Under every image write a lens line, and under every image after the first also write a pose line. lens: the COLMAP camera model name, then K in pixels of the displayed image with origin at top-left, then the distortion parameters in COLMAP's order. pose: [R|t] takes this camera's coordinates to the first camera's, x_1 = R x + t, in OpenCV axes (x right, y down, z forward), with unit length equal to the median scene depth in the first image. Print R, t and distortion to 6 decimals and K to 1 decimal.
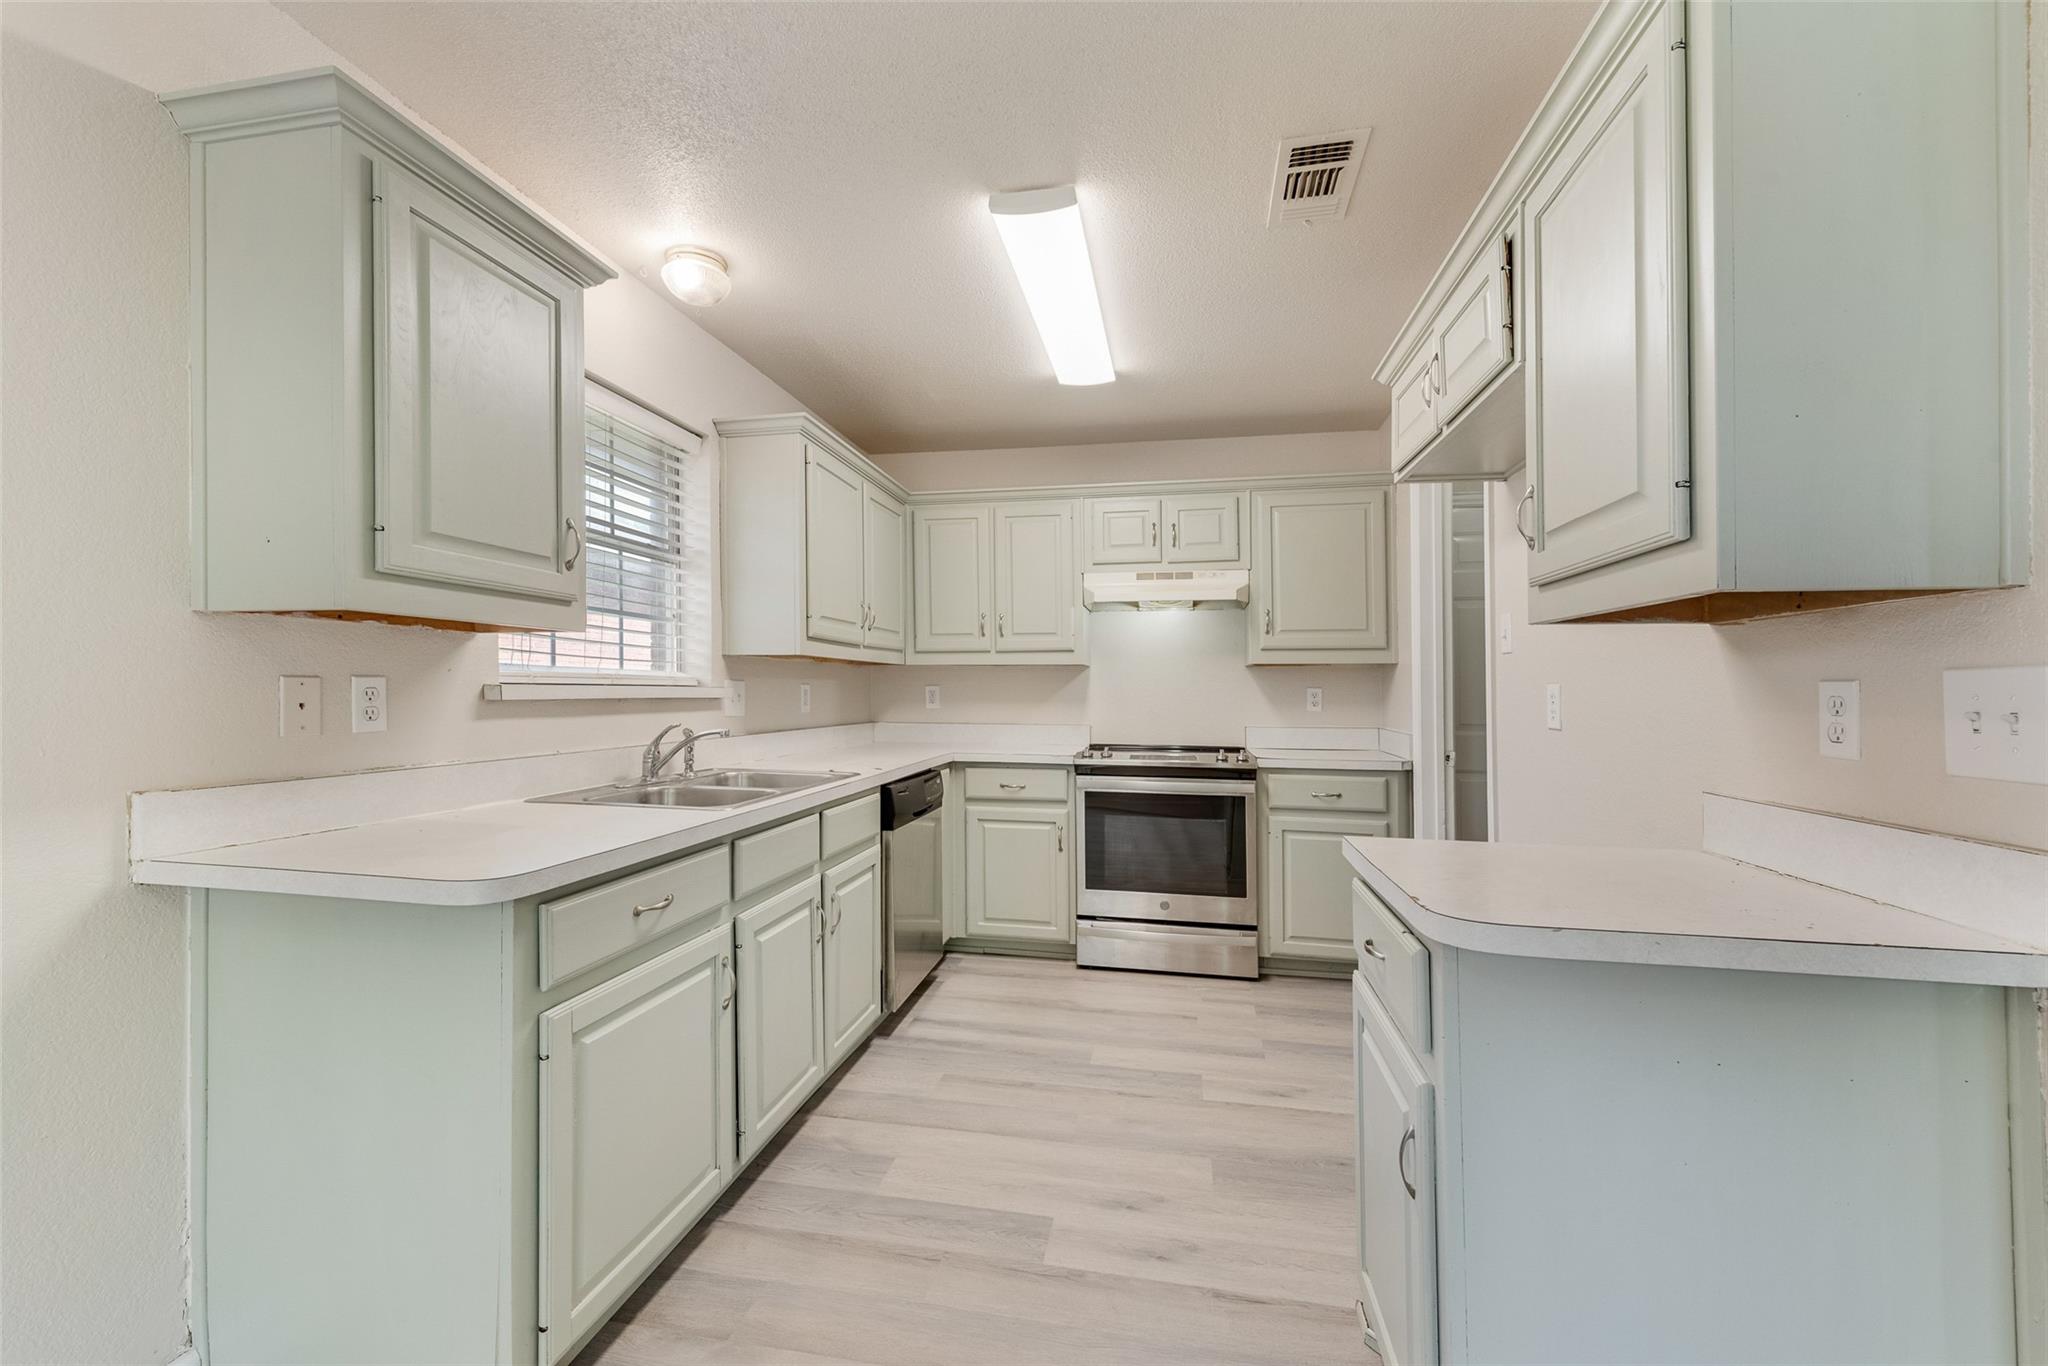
lens RADIAL K [[809.5, 0, 1036.5], [0, 809.5, 682.8], [0, 0, 1]] dist [-0.006778, -0.001059]
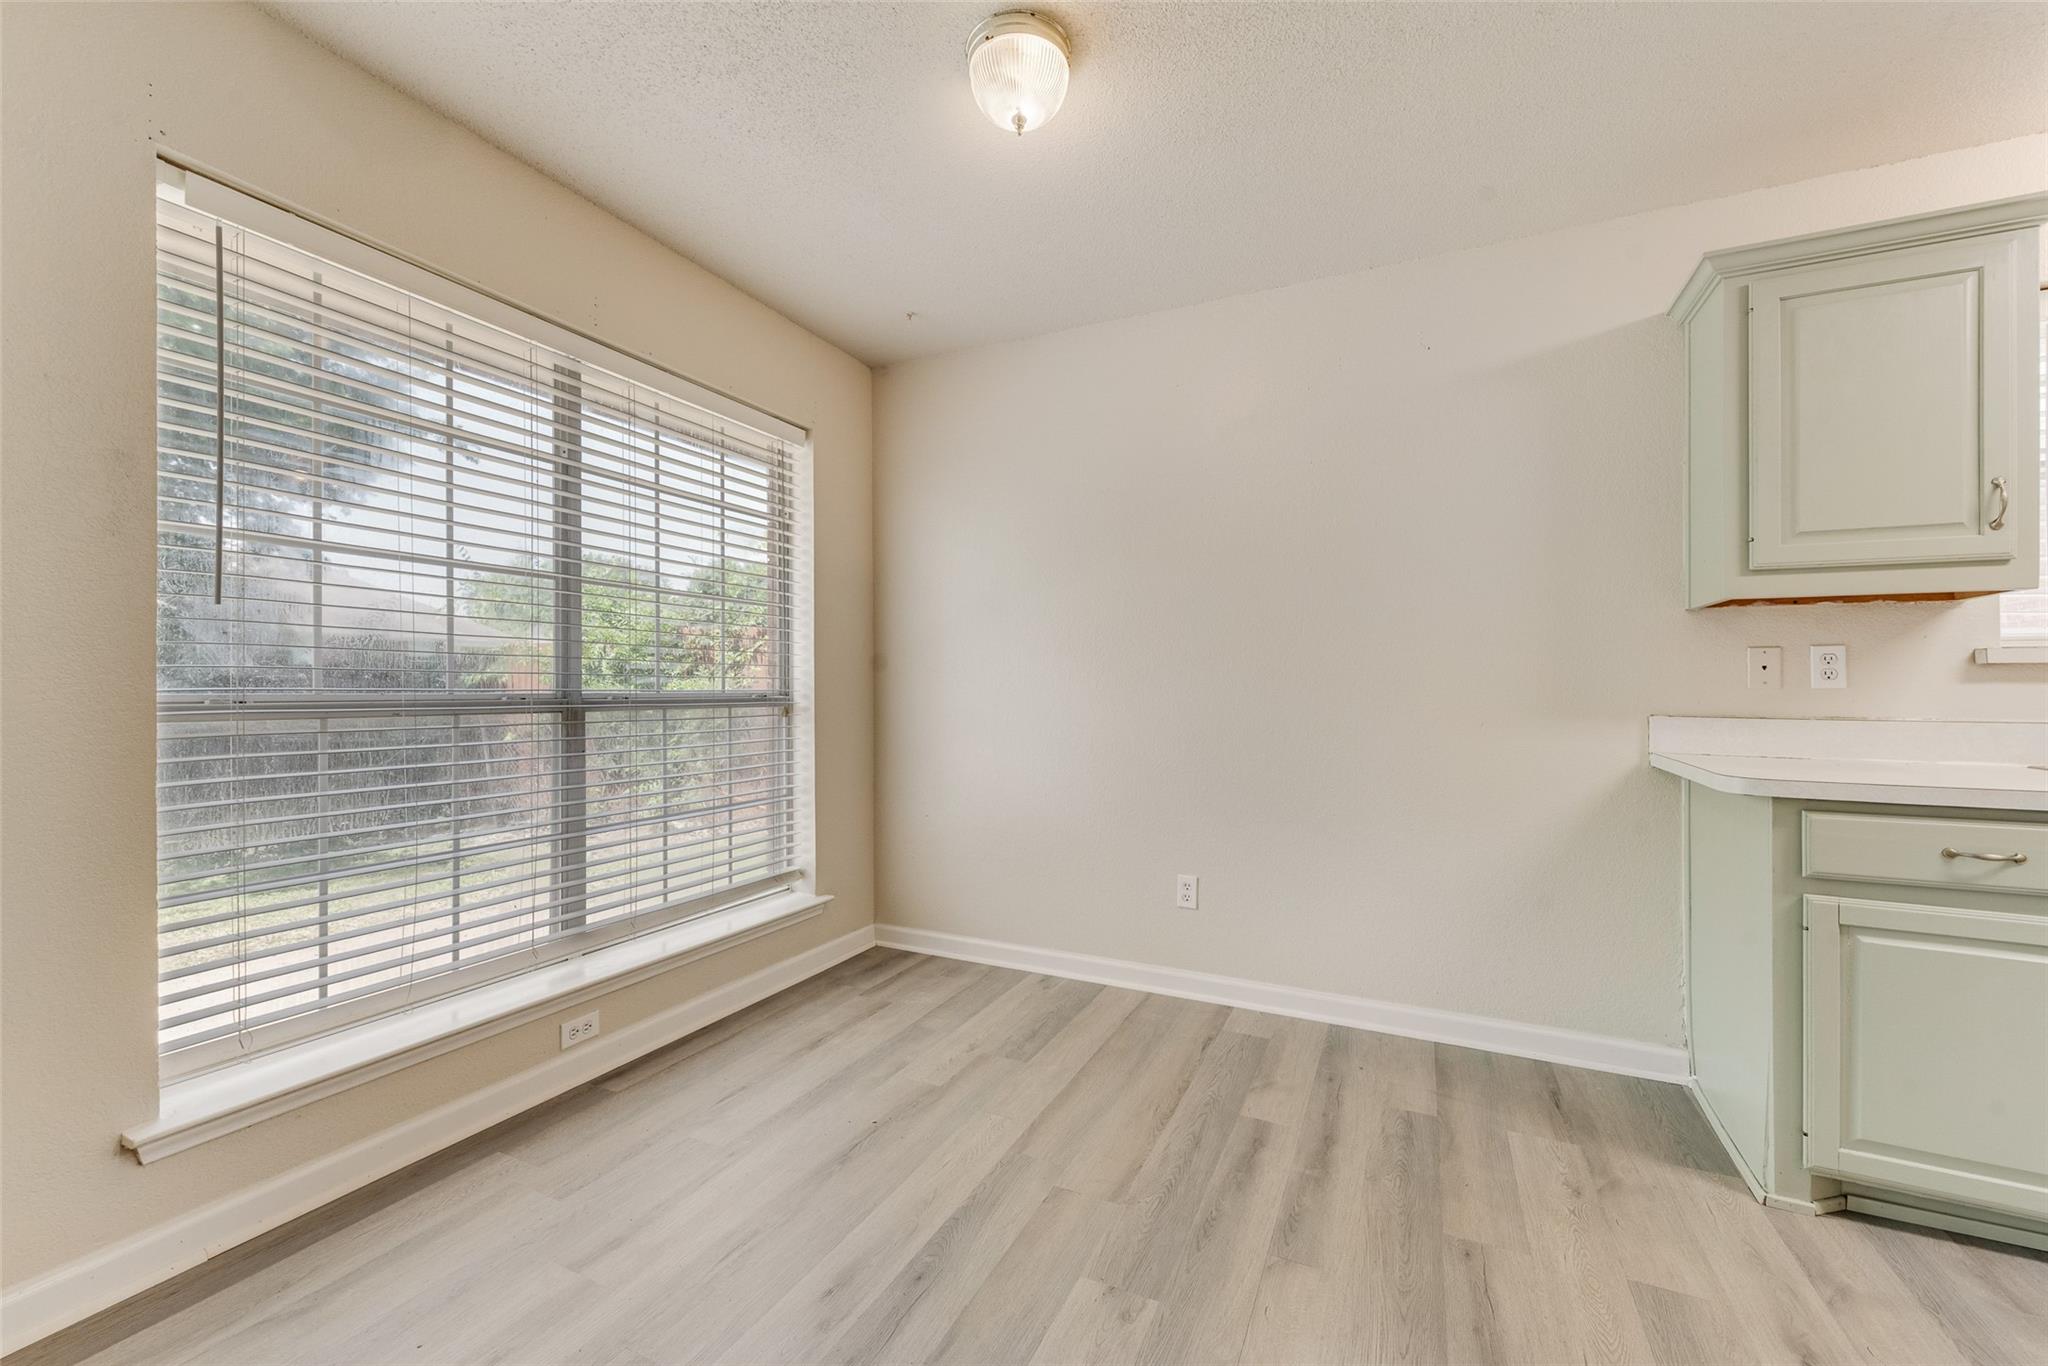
lens RADIAL K [[809.5, 0, 1030.3], [0, 809.5, 686.5], [0, 0, 1]] dist [-0.006778, -0.001059]
pose [[-0.277159, -0.009003, -0.960782, 0.568882], [0.001799, 0.999949, -0.009889, 0.051310], [0.960822, -0.004469, -0.277129, 0.097418]]
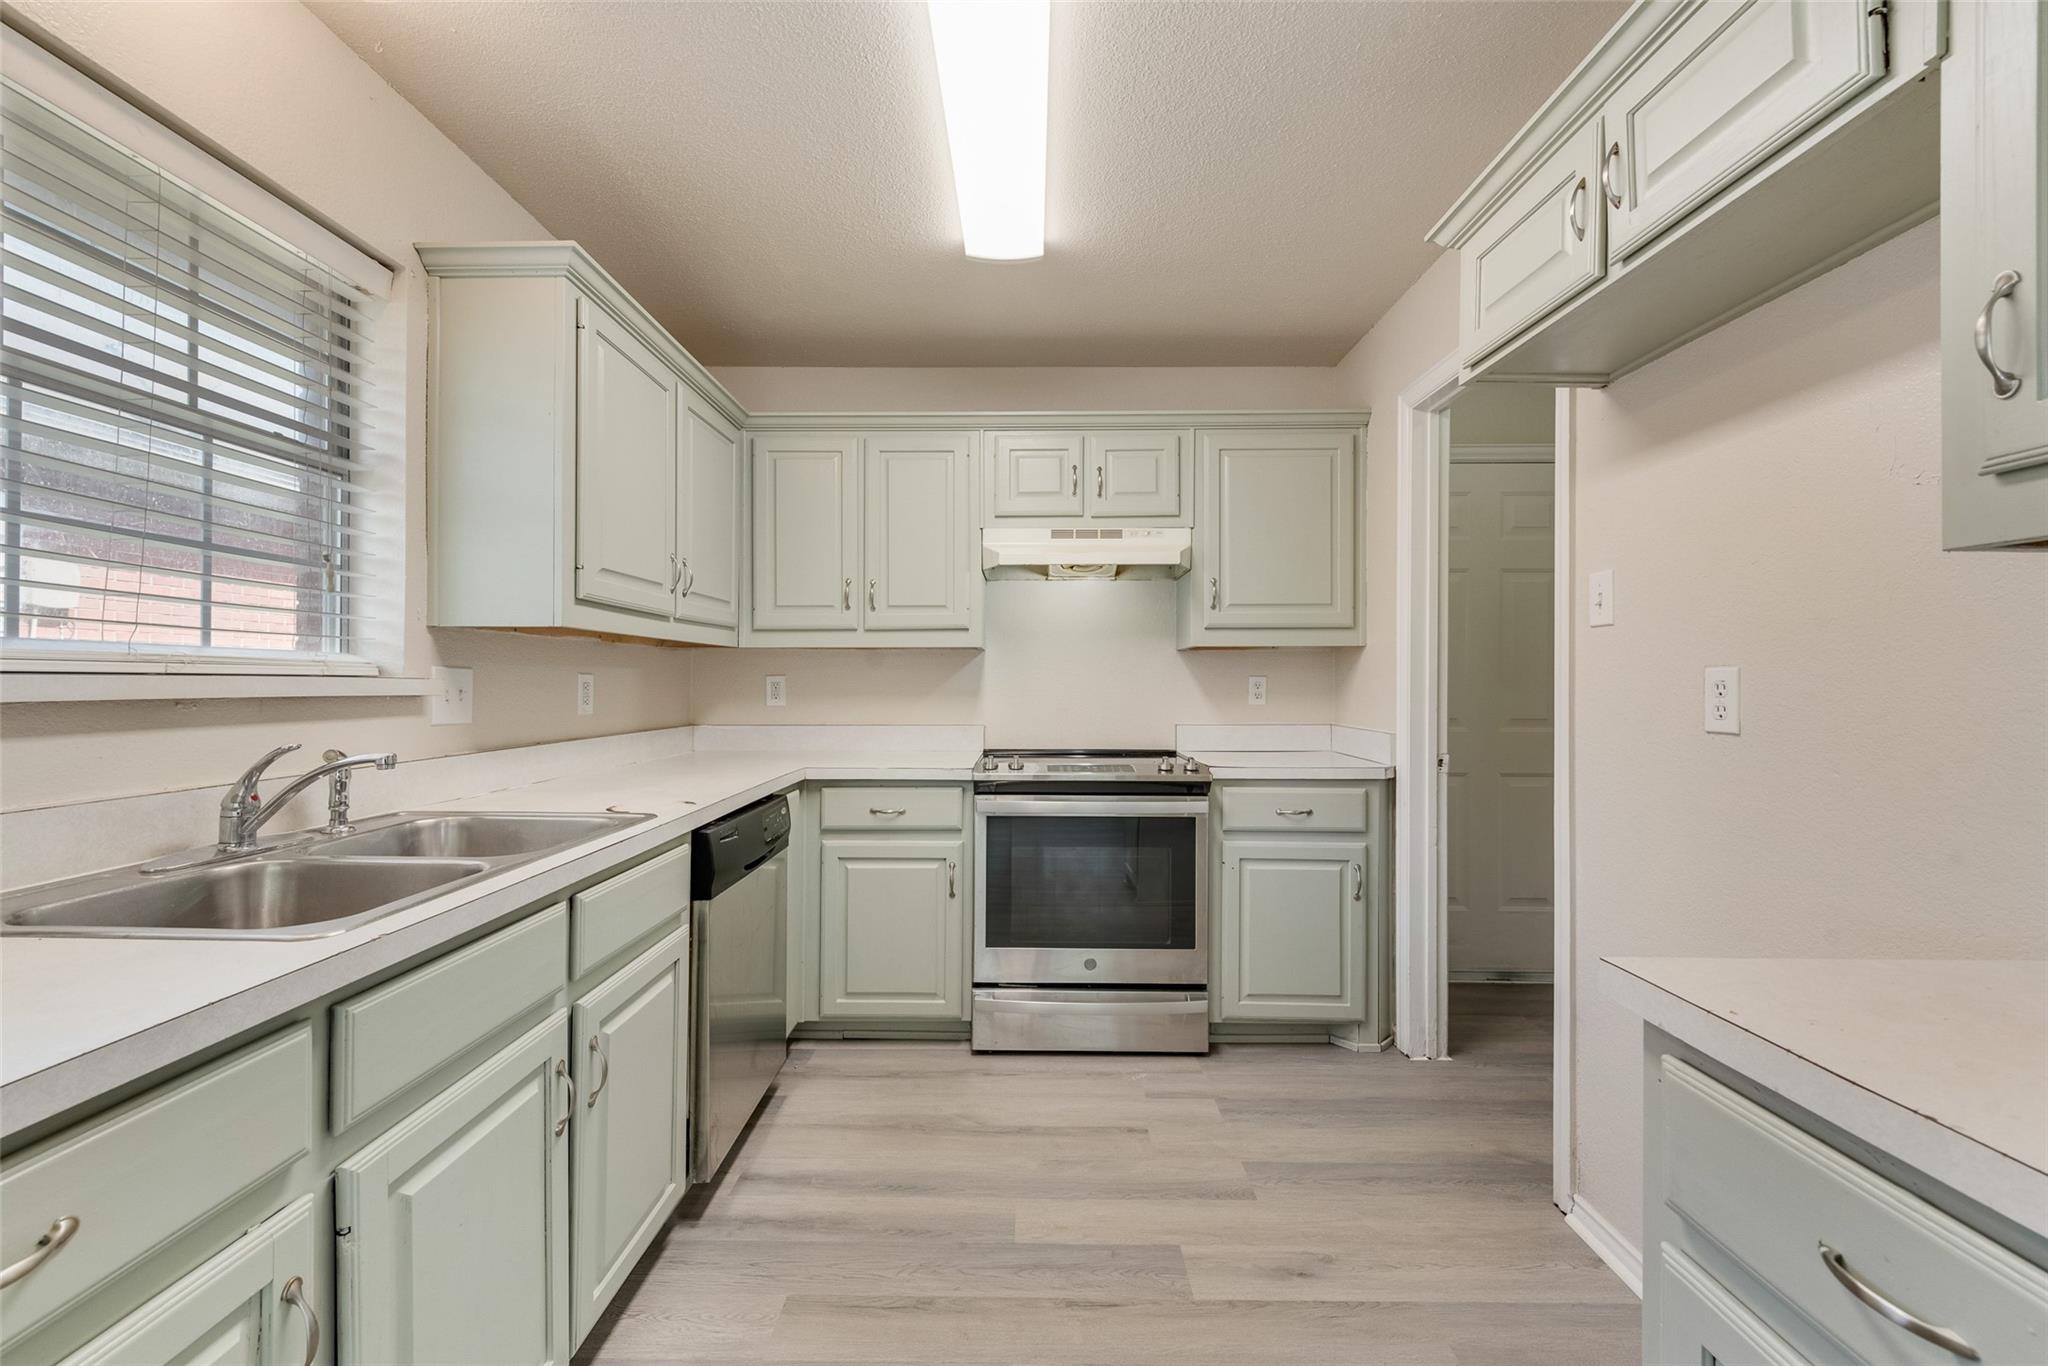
lens RADIAL K [[809.5, 0, 1028.7], [0, 809.5, 626.1], [0, 0, 1]] dist [-0.006778, -0.001059]
pose [[0.984508, 0.007140, 0.175194, -0.041601], [0.003019, 0.998332, -0.057651, 0.002827], [-0.175314, 0.057286, 0.982844, 0.307061]]
